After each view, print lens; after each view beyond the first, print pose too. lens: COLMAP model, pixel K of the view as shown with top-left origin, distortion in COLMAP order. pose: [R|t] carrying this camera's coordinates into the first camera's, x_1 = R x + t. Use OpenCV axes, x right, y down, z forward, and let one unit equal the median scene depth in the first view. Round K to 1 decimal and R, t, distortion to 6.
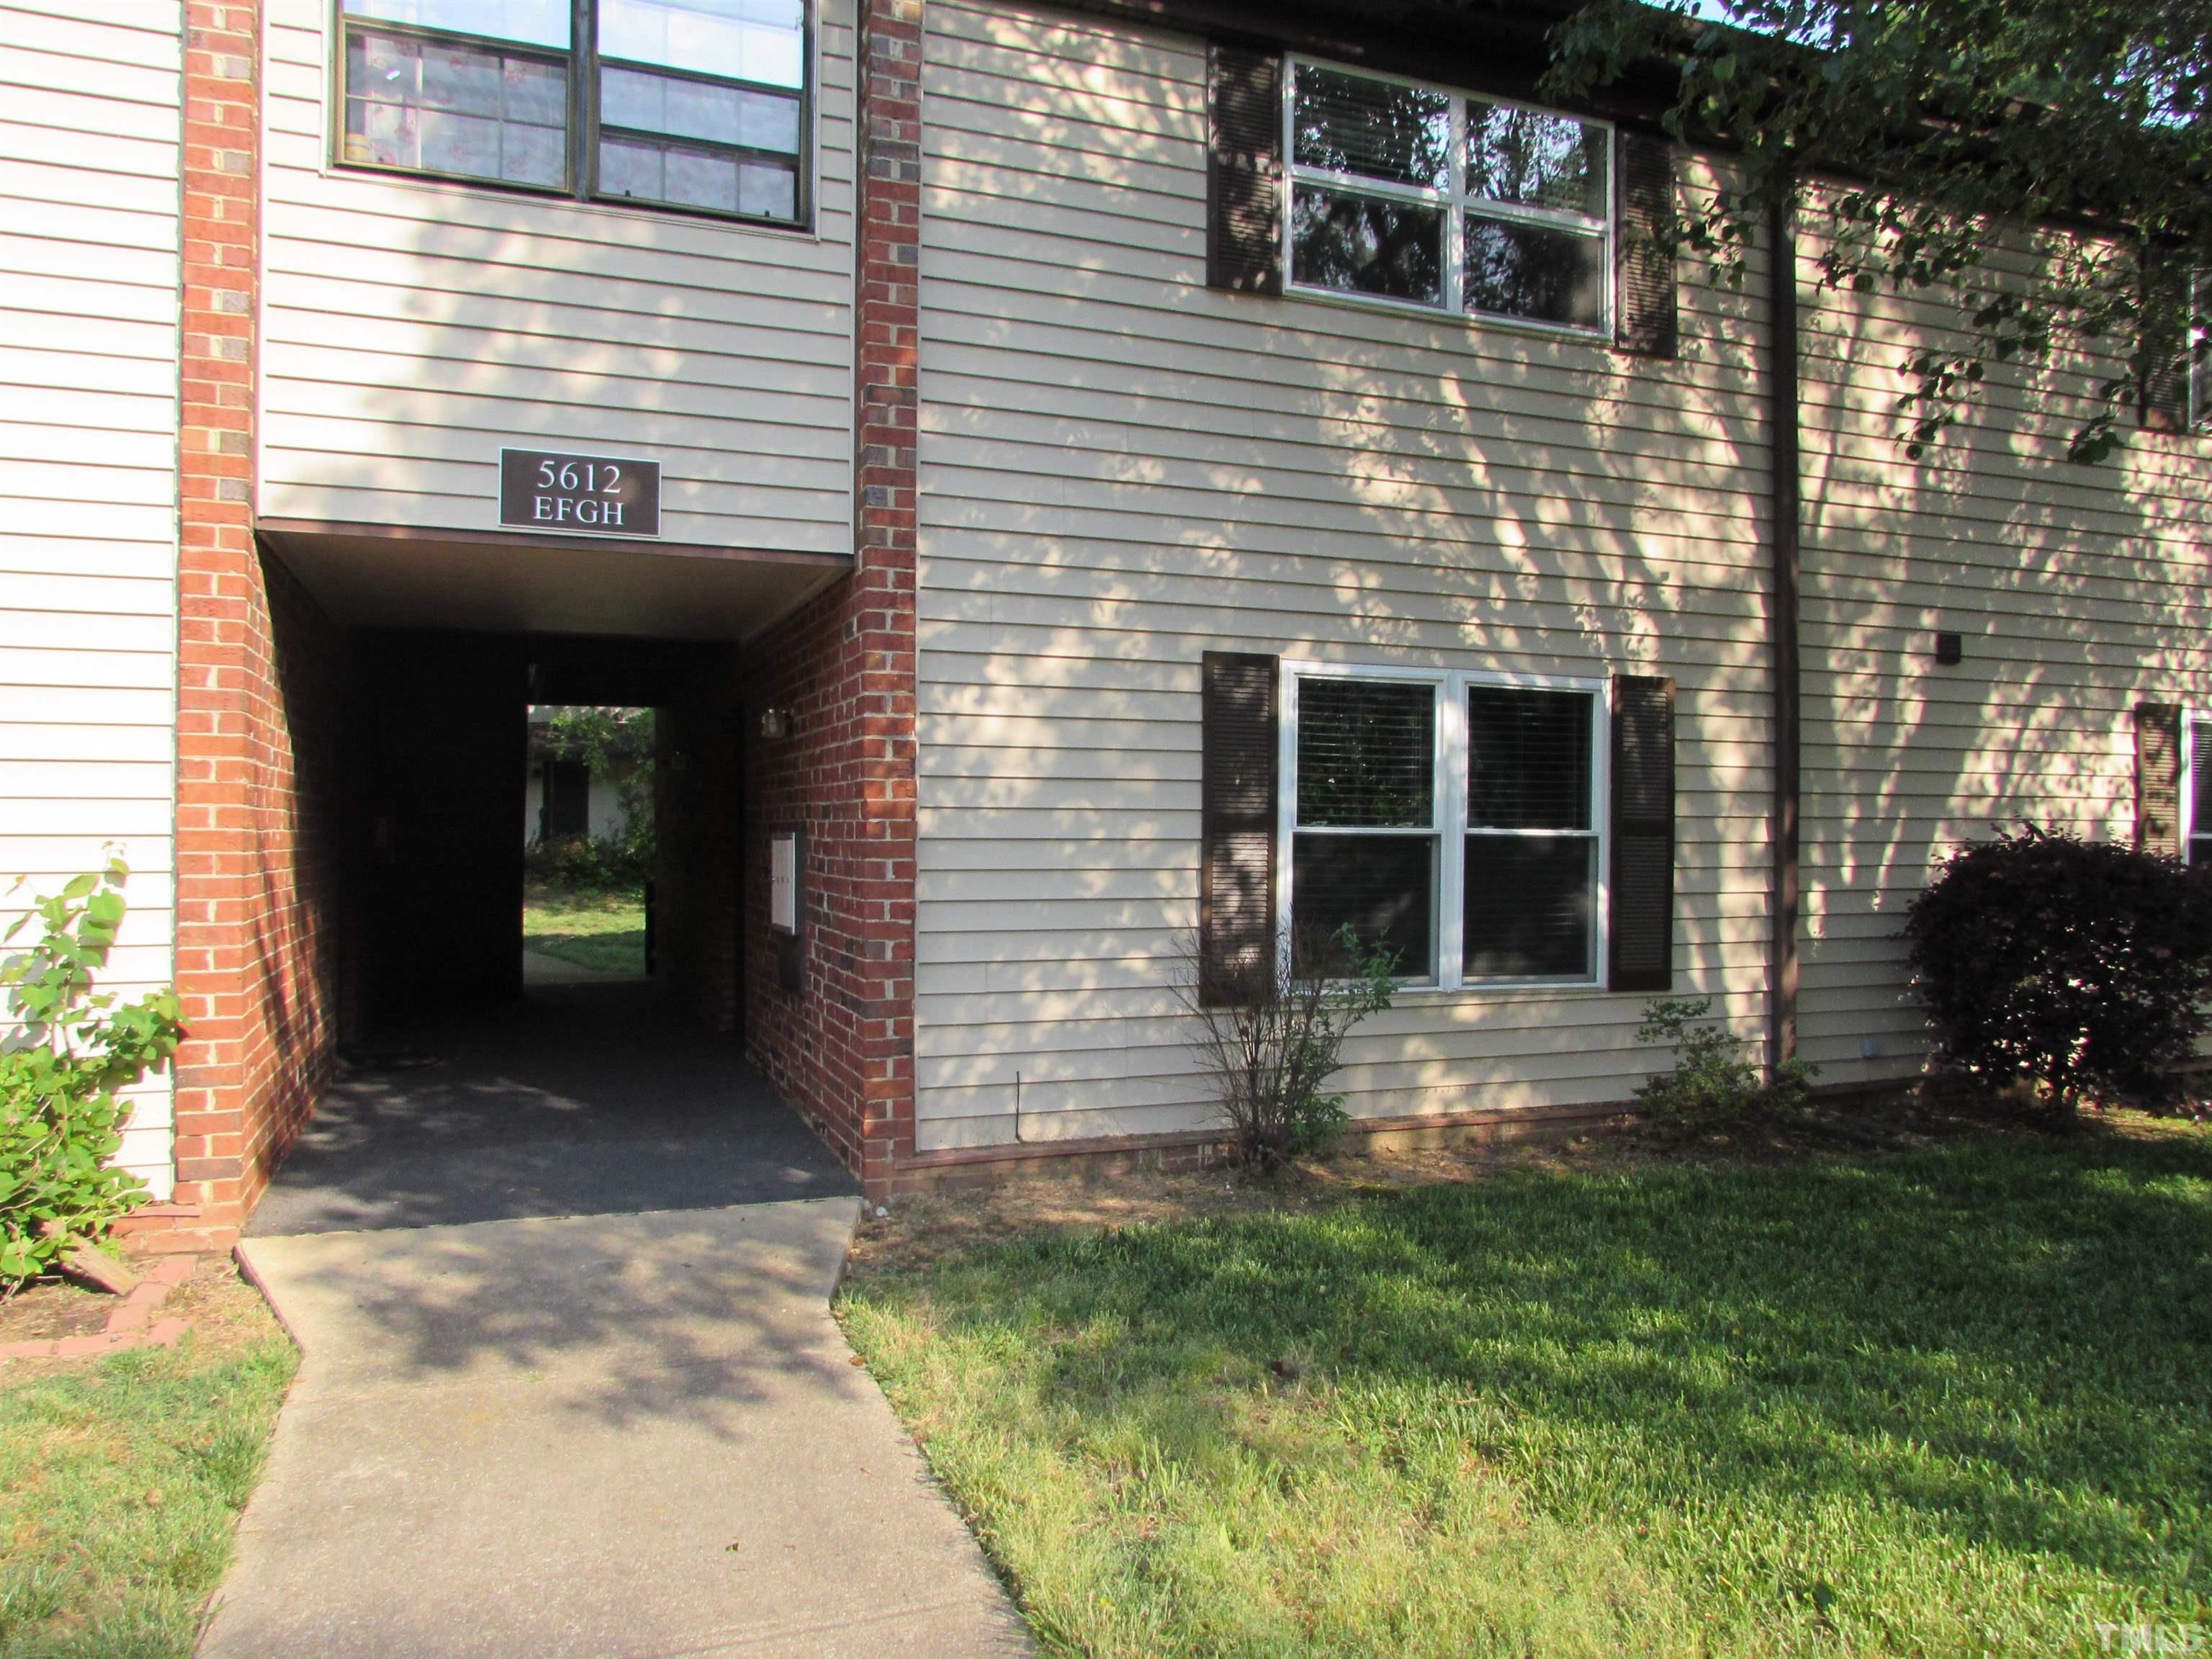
lens RADIAL K [[1553.0, 0, 1101.0], [0, 1553.0, 842.1], [0, 0, 1]] dist [-0.018681, -0.000766]
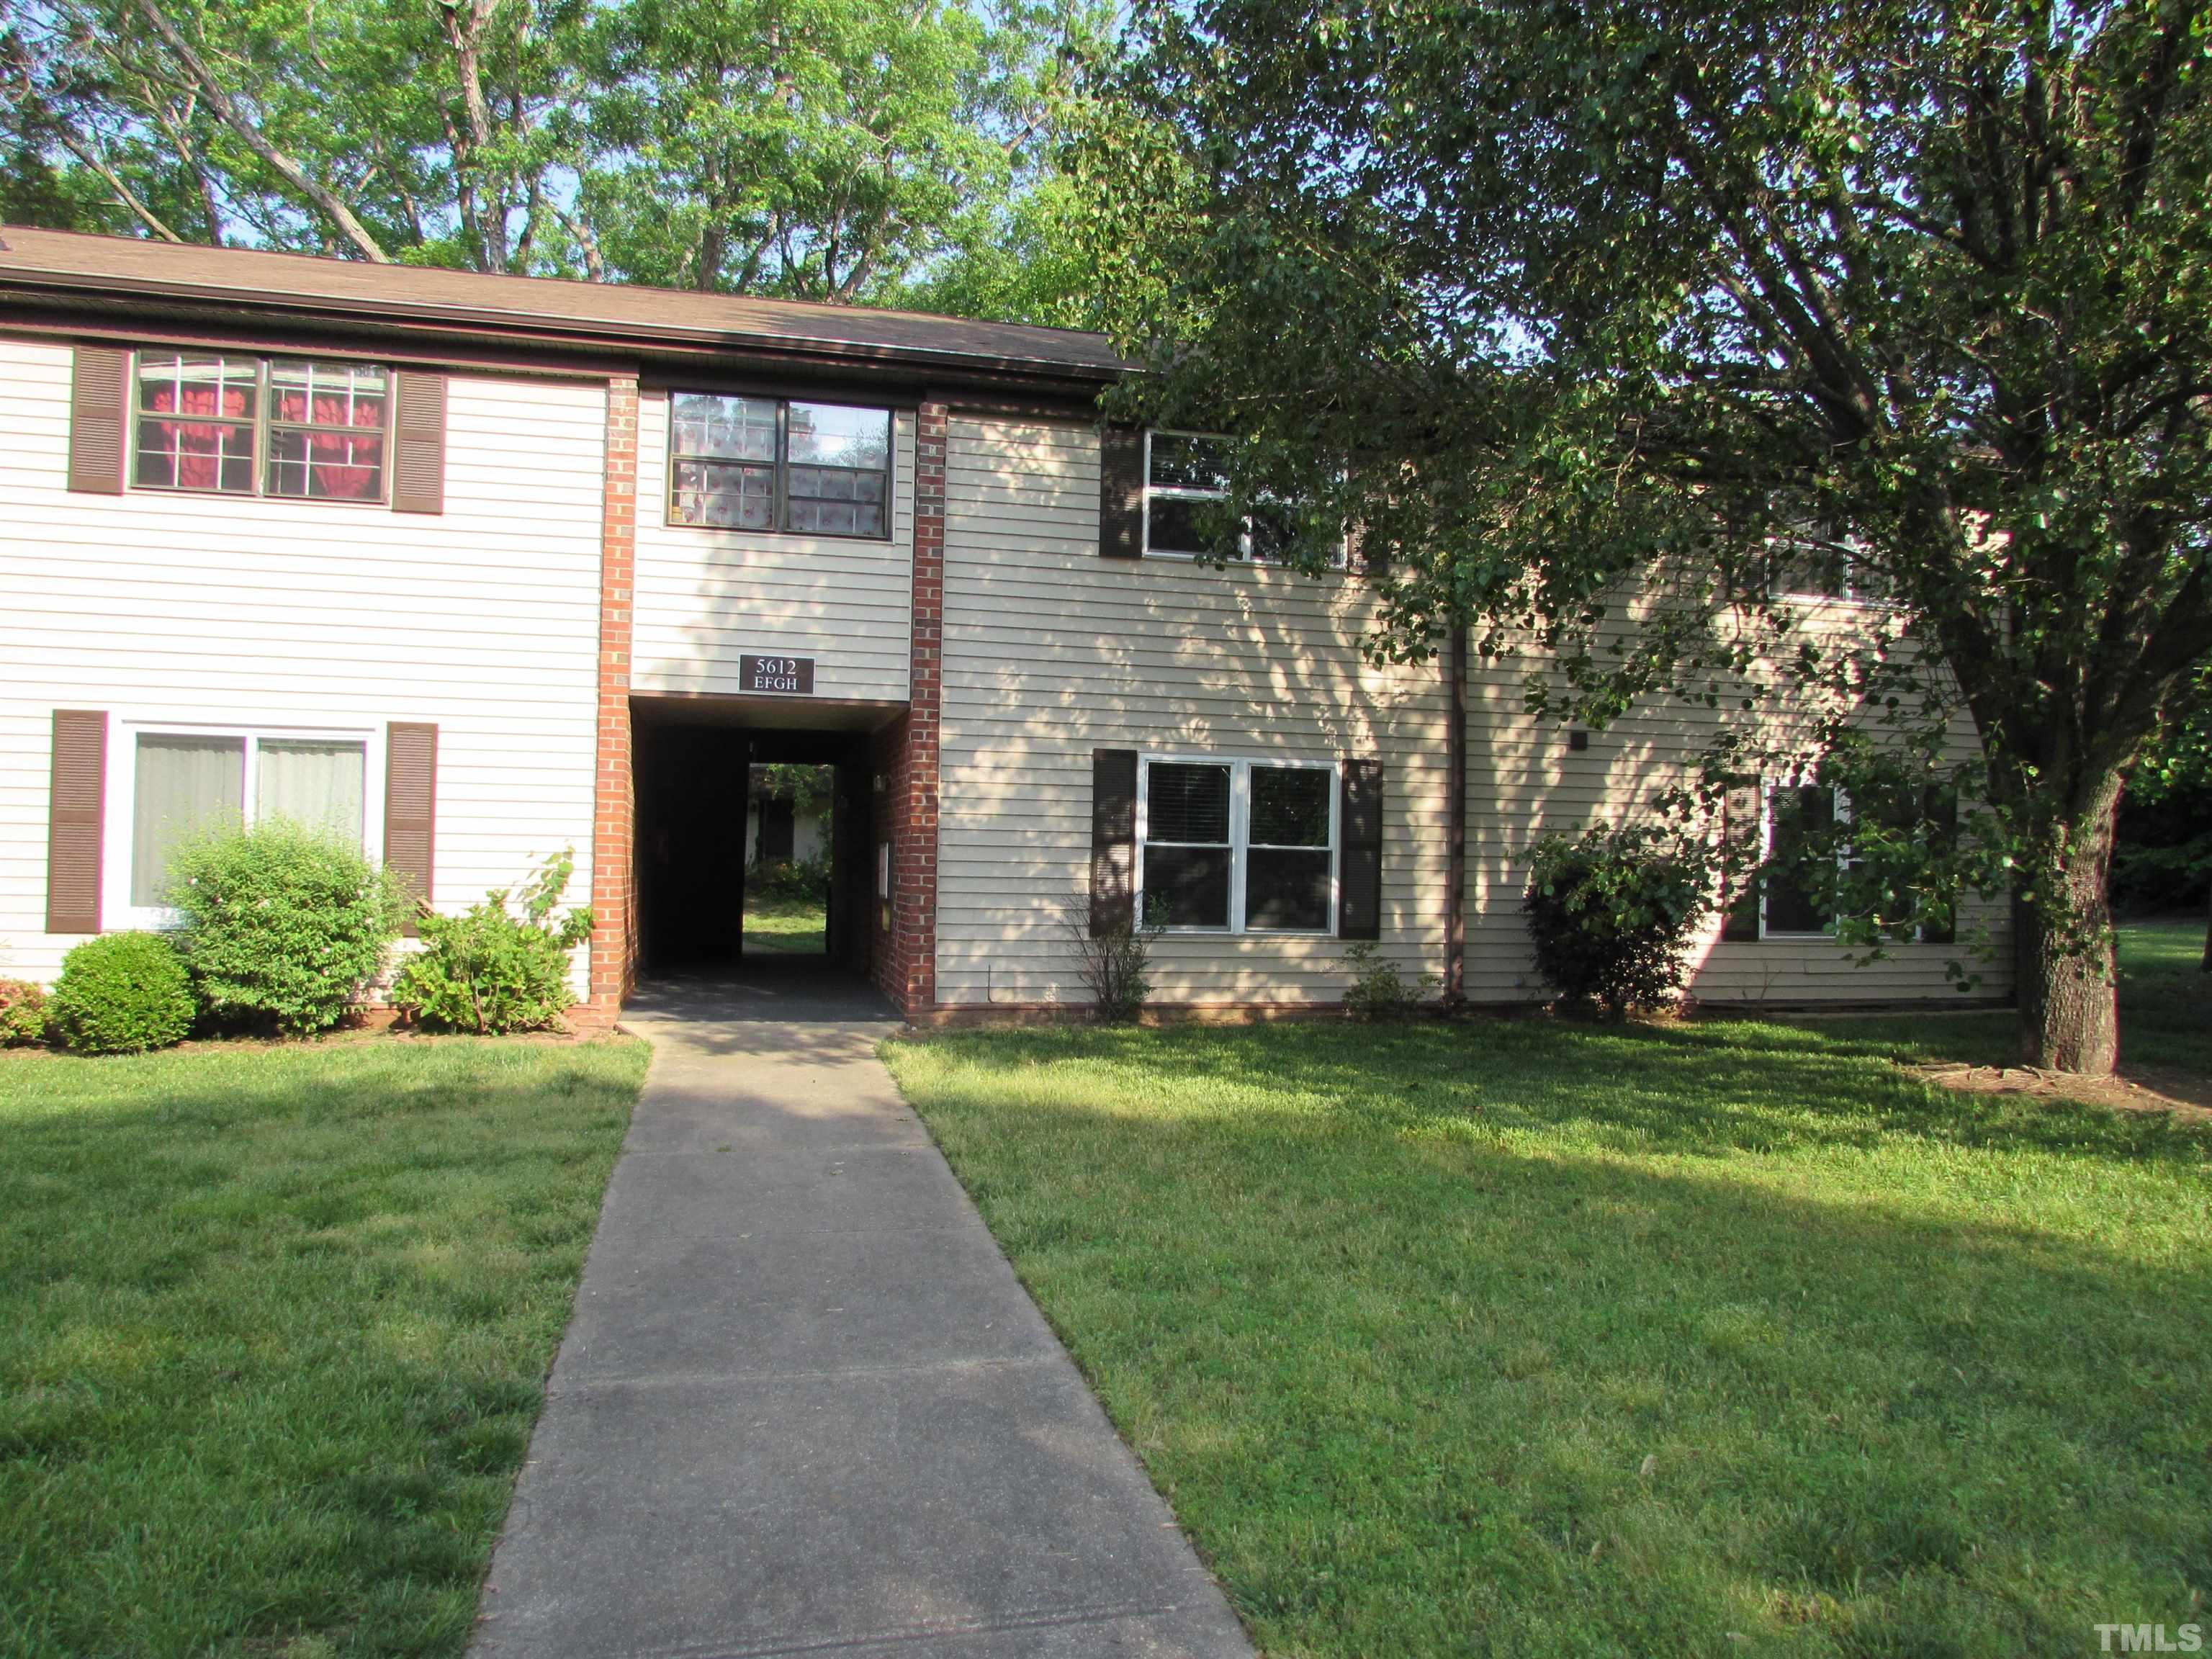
lens RADIAL K [[1553.0, 0, 1112.6], [0, 1553.0, 840.2], [0, 0, 1]] dist [-0.018681, -0.000766]
pose [[0.992539, 0.010889, -0.121442, 0.326202], [-0.014041, 0.999586, -0.025127, 0.037290], [0.121118, 0.026645, 0.992280, -0.893141]]
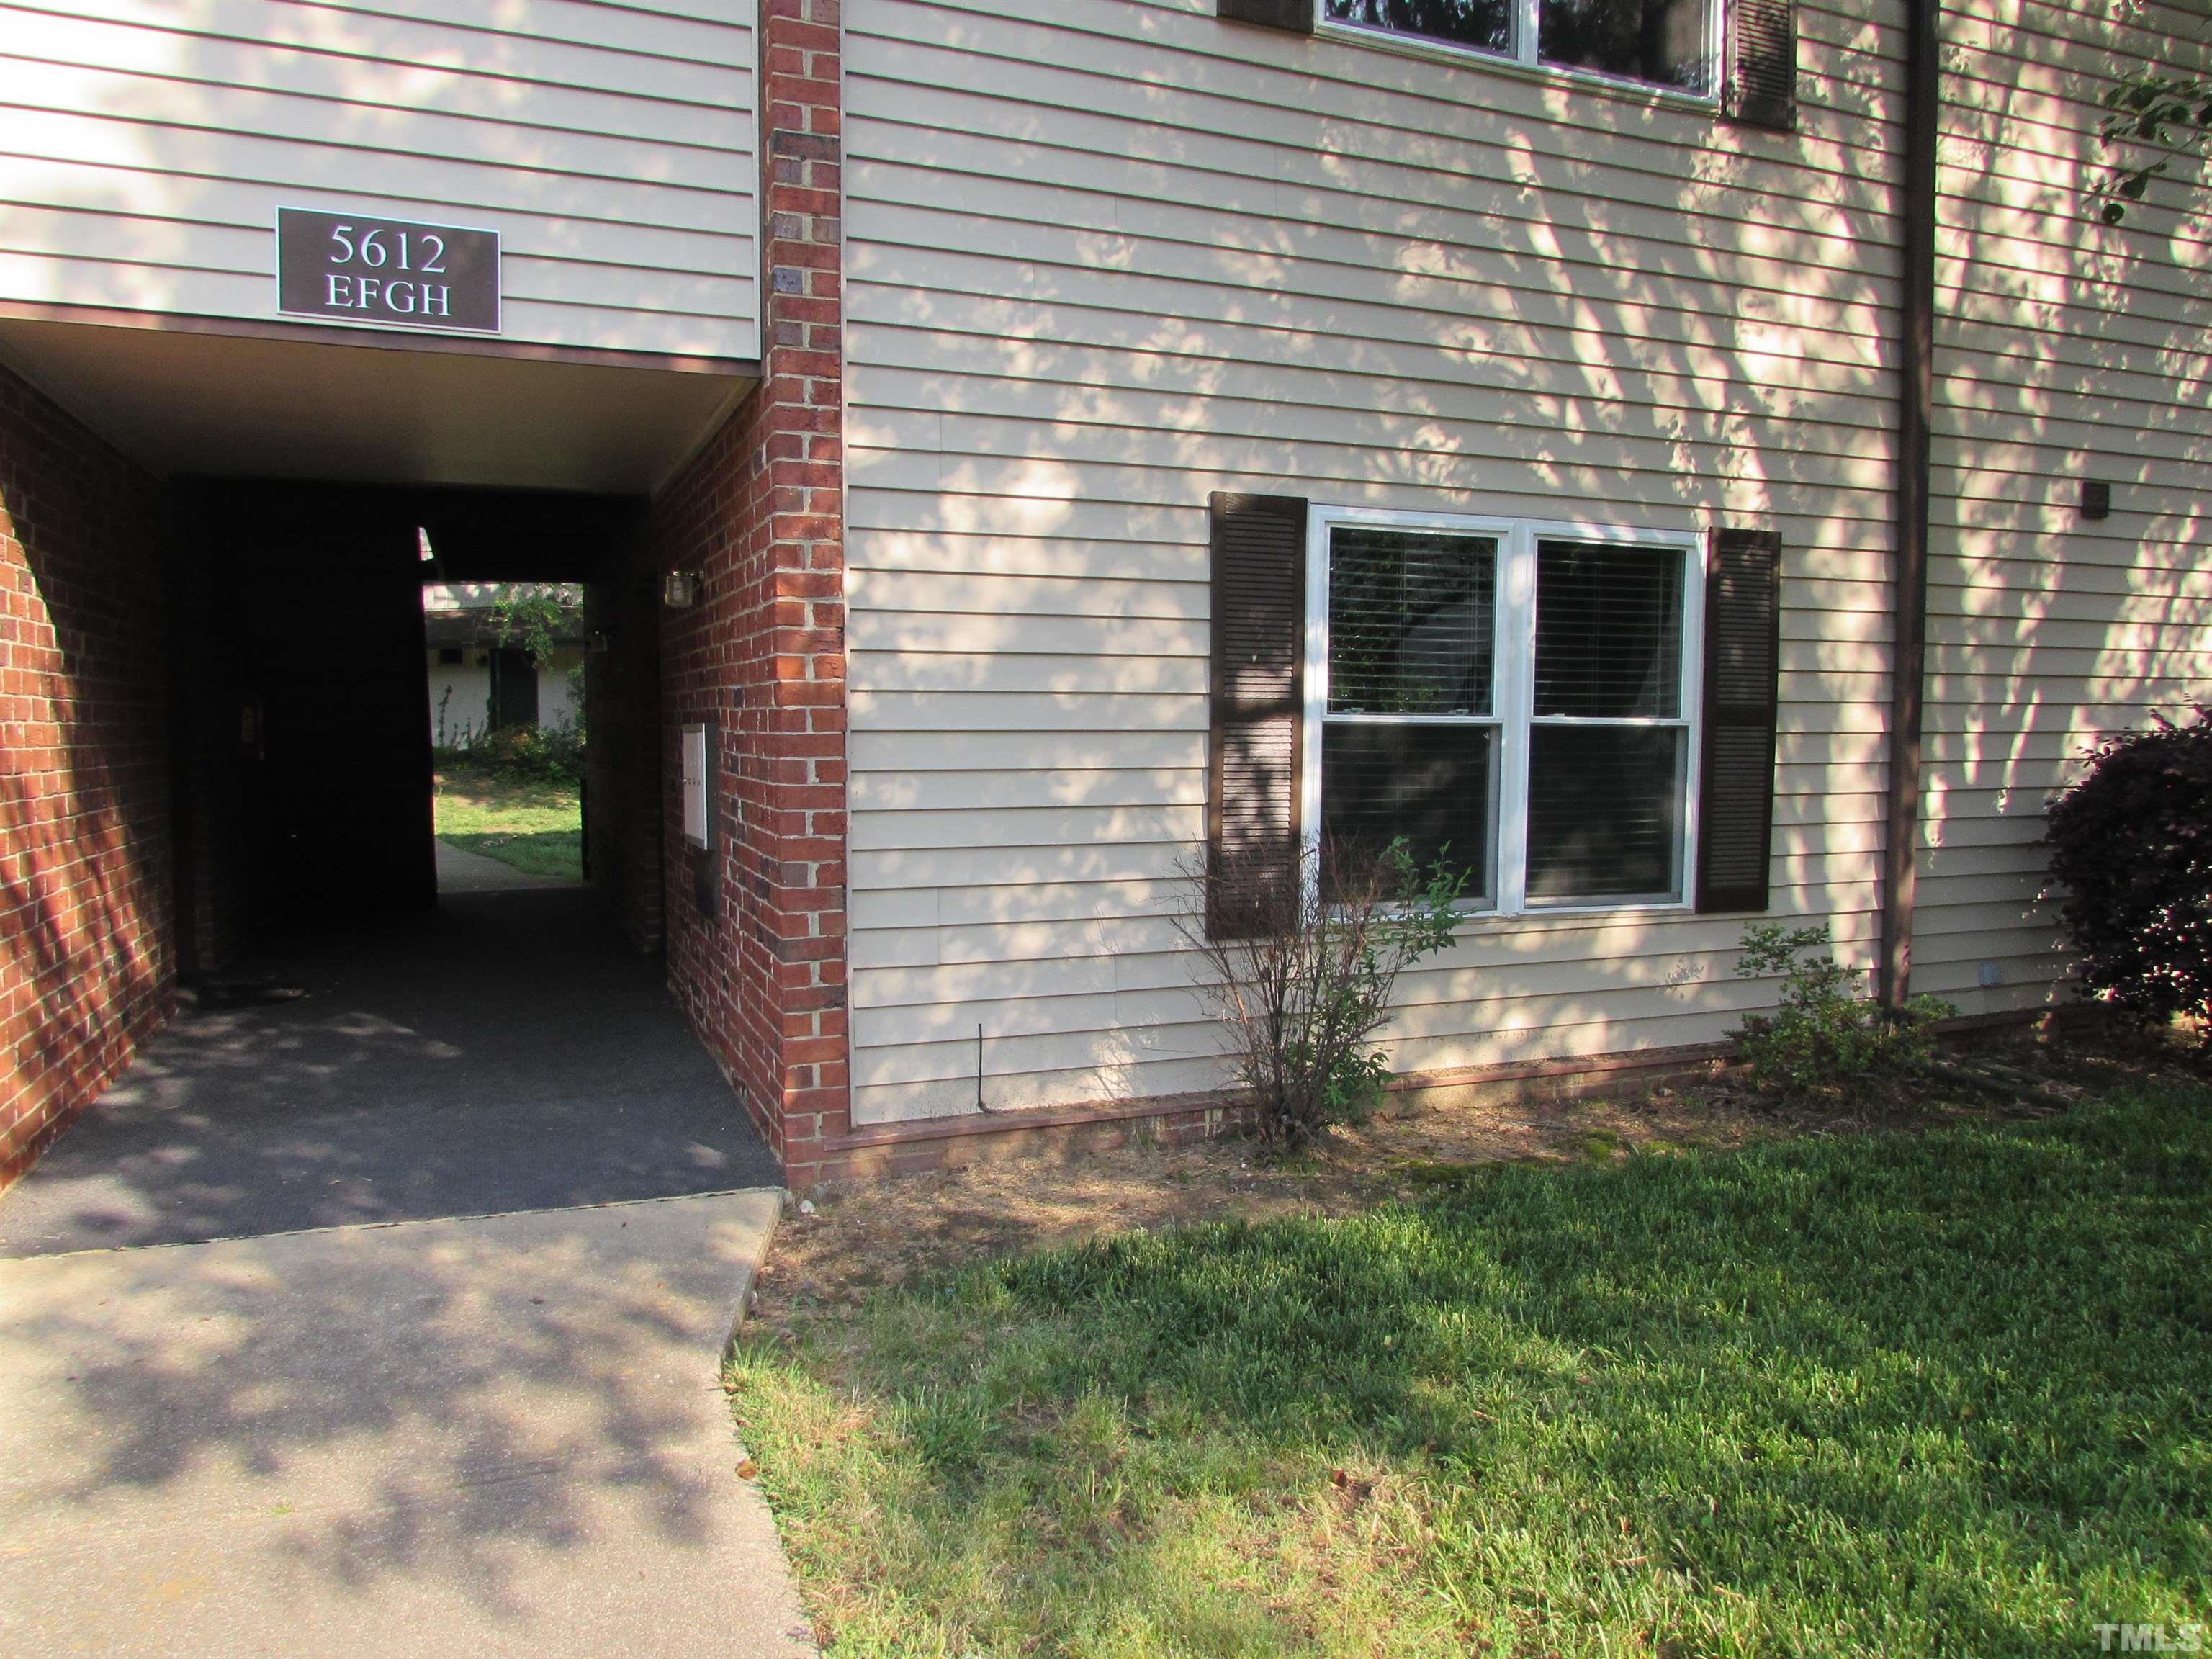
lens RADIAL K [[1553.0, 0, 1097.6], [0, 1553.0, 831.2], [0, 0, 1]] dist [-0.018681, -0.000766]
pose [[0.999918, -0.003389, 0.012350, -0.002764], [0.002590, 0.997936, 0.064169, -0.001371], [-0.012542, -0.064132, 0.997863, 0.207179]]
